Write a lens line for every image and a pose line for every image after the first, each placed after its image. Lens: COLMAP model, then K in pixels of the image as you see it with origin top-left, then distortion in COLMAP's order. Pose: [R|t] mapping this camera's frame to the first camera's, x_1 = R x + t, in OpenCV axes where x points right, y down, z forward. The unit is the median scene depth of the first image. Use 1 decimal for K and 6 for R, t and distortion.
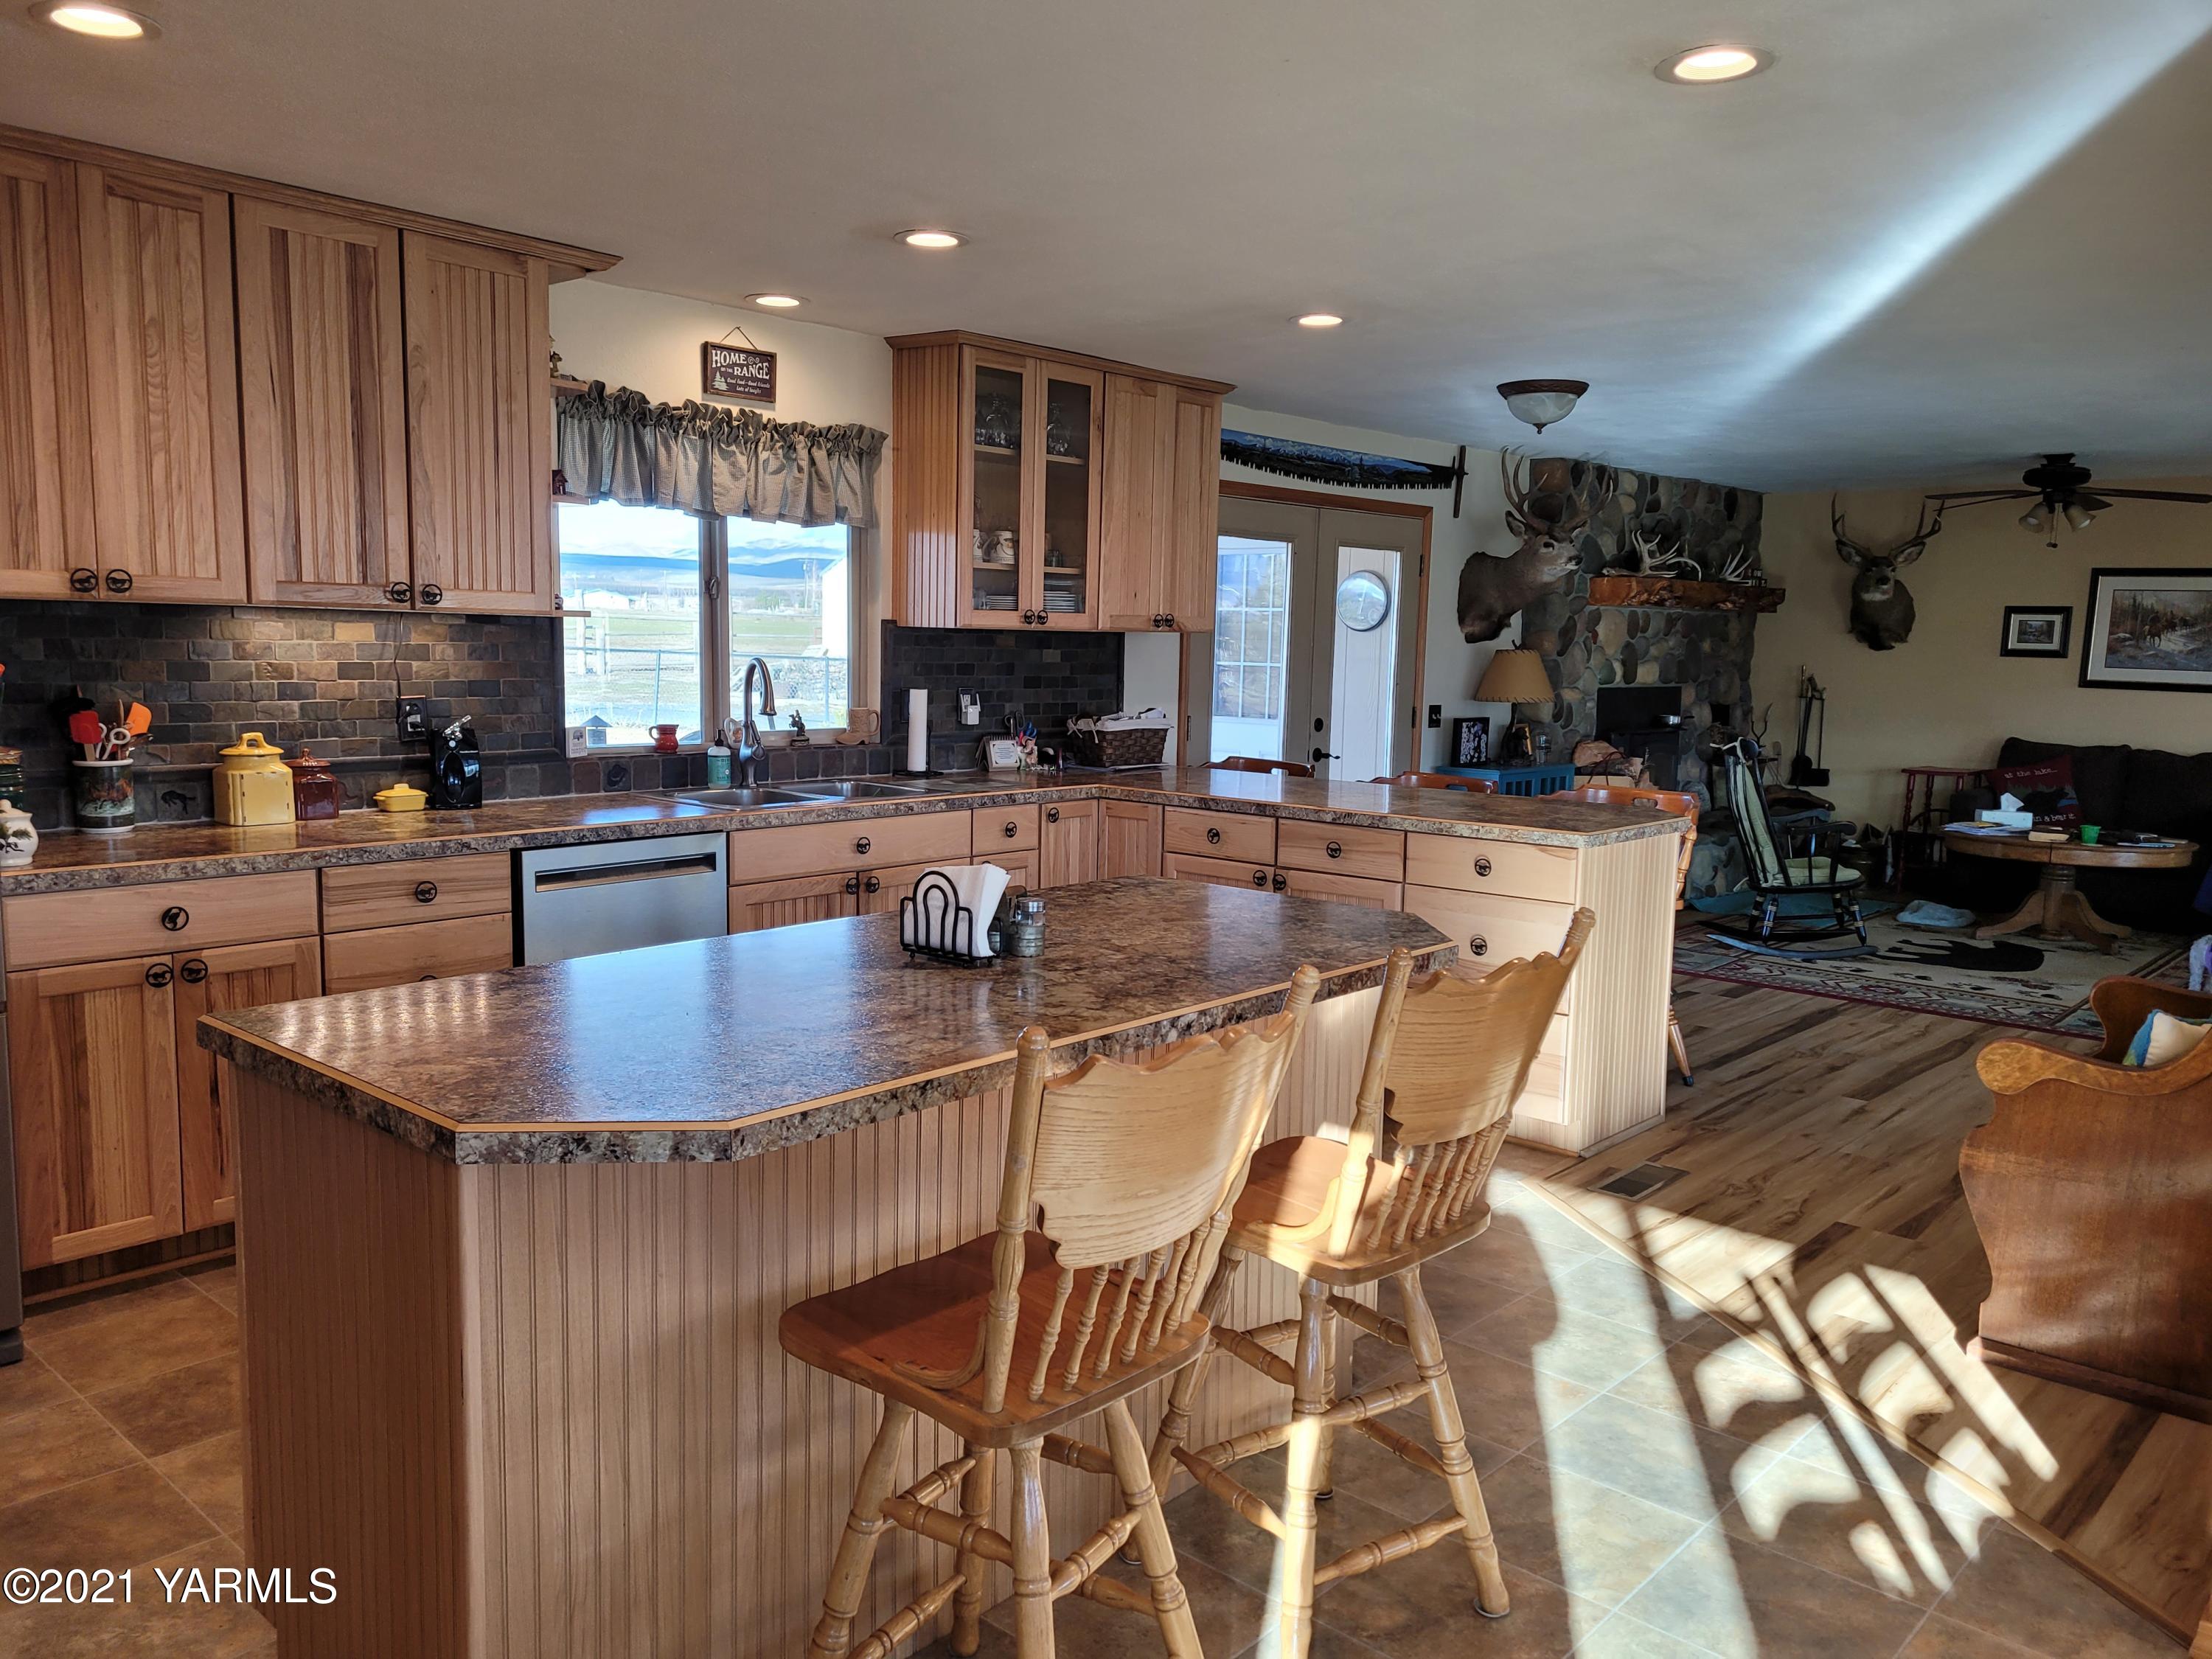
lens RADIAL K [[1653.0, 0, 1080.5], [0, 1653.0, 833.1], [0, 0, 1]] dist [0.031692, -0.007035]
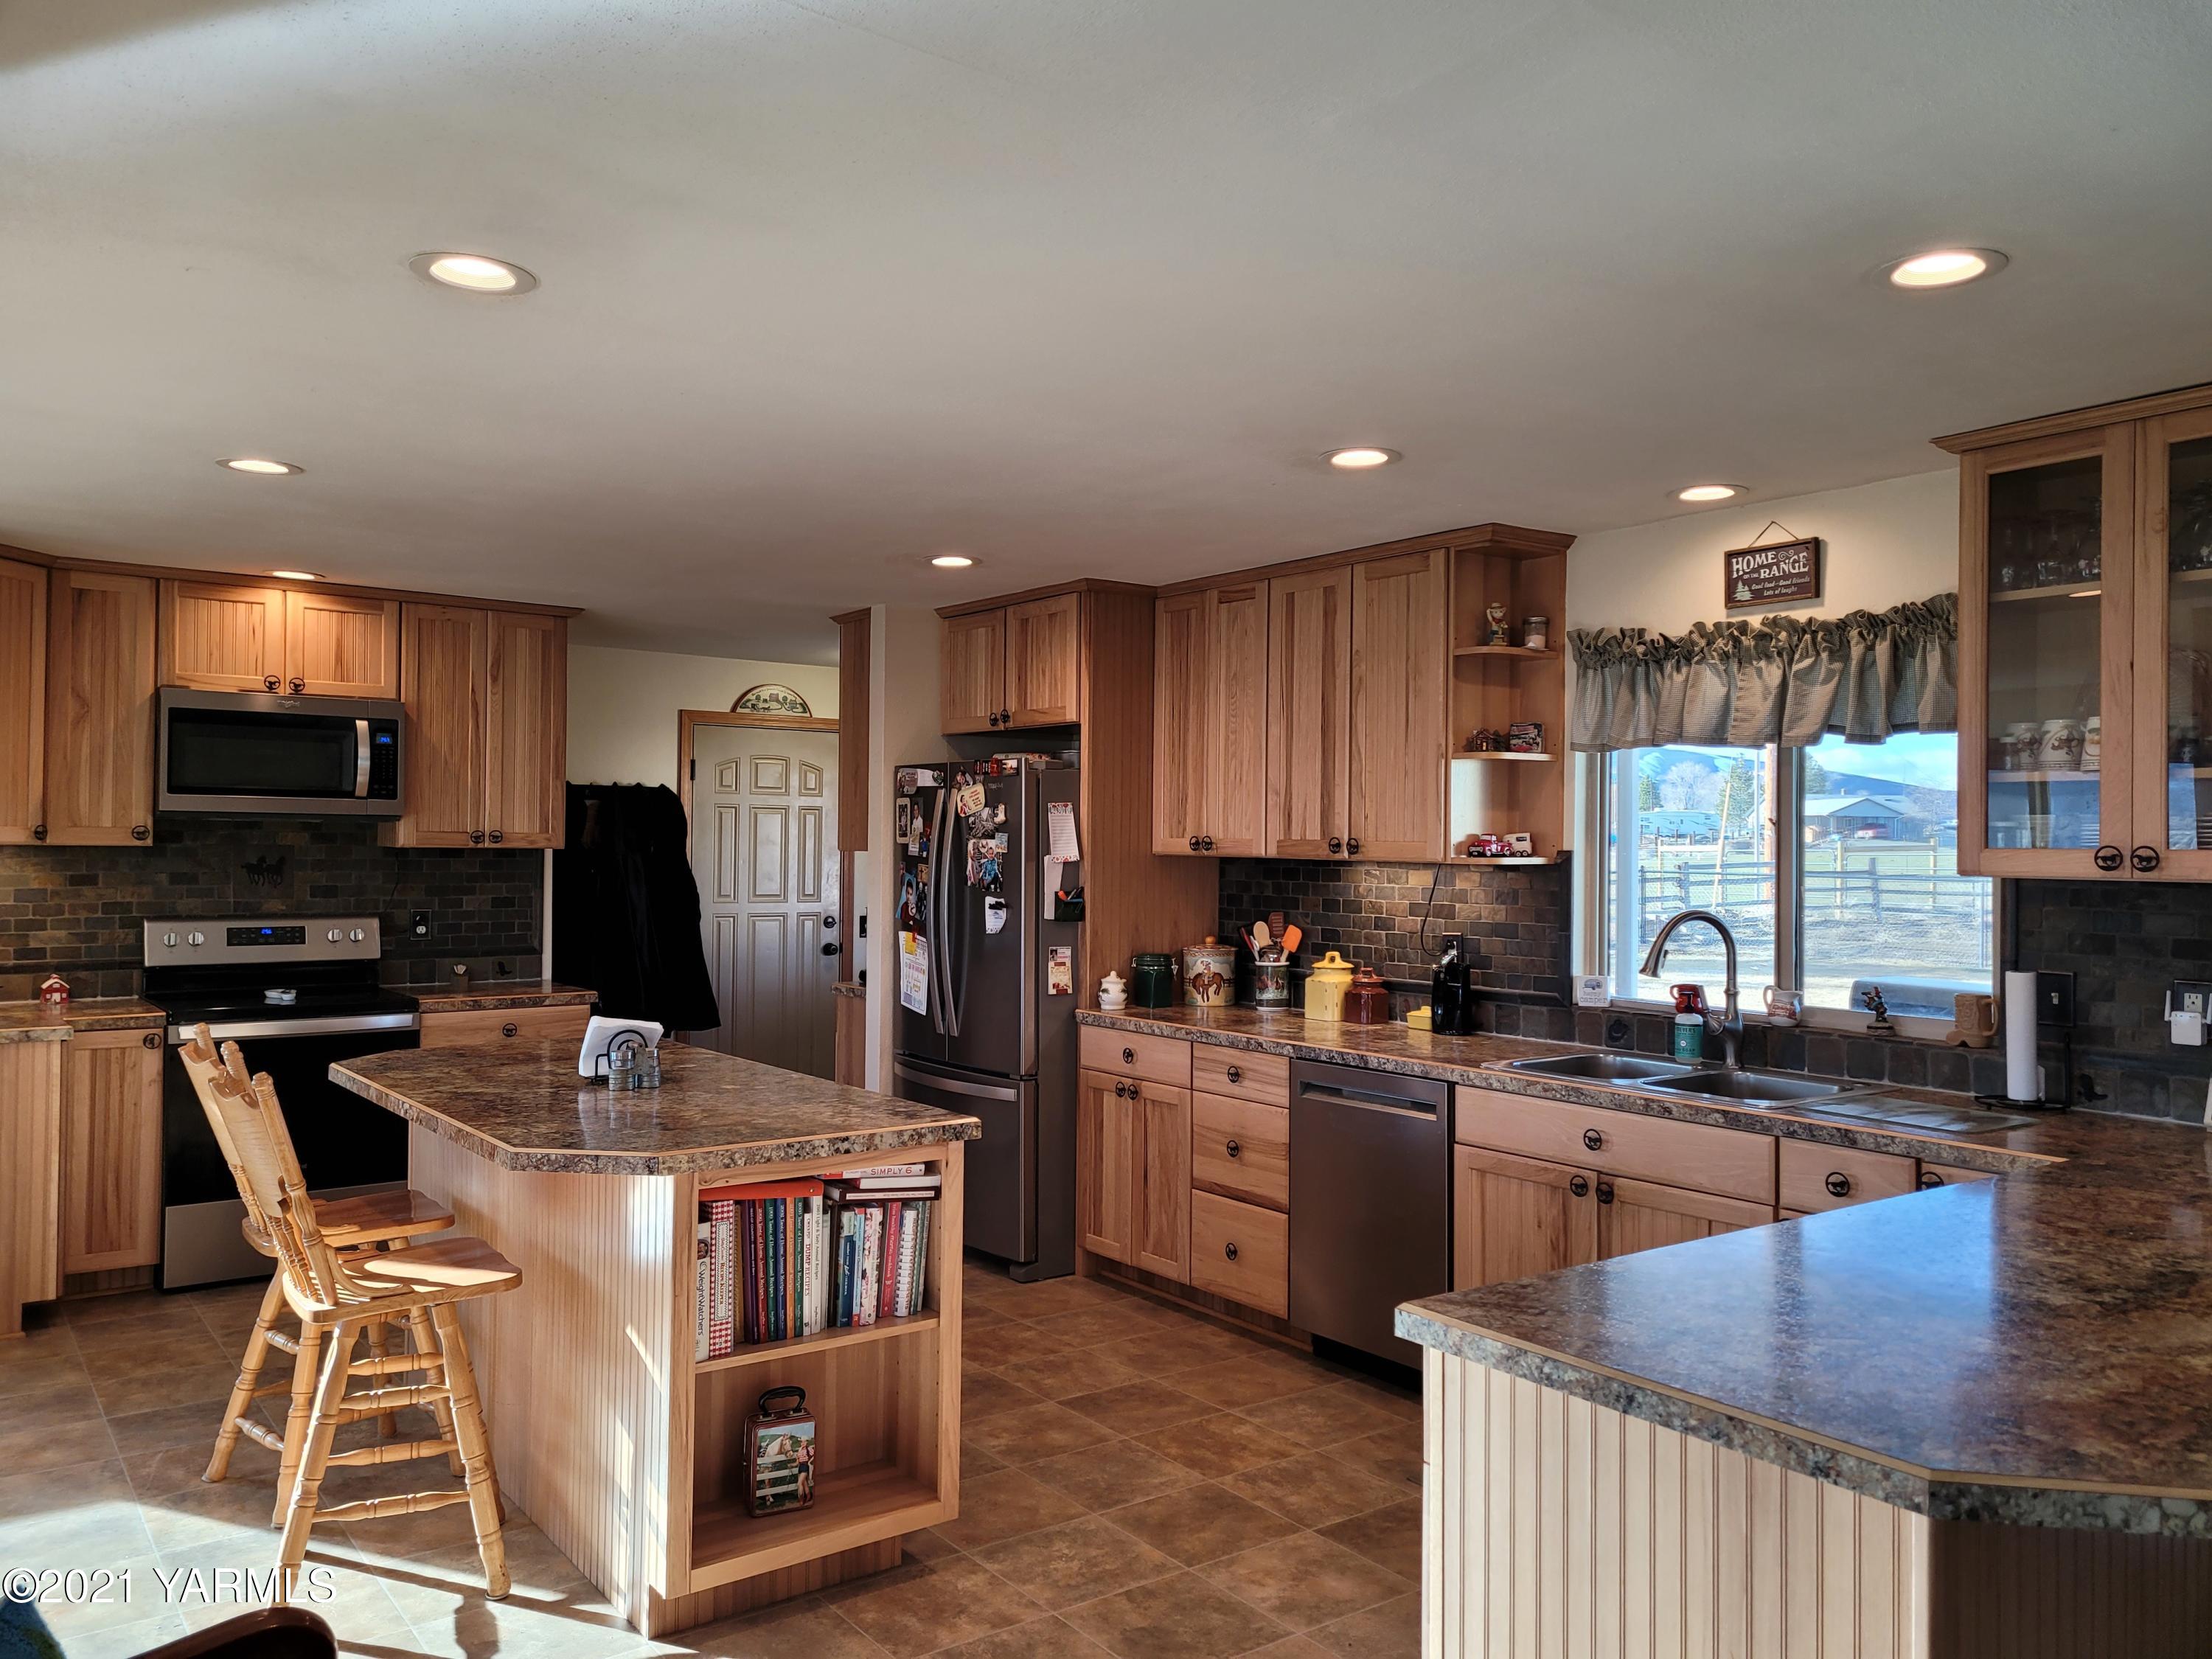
lens RADIAL K [[1632.5, 0, 1130.1], [0, 1632.5, 833.1], [0, 0, 1]] dist [0.049780, -0.004863]
pose [[-0.176486, -0.028725, -0.983884, 0.674814], [-0.131709, 0.991274, -0.005315, -0.102650], [0.975451, 0.128648, -0.178729, 0.863344]]
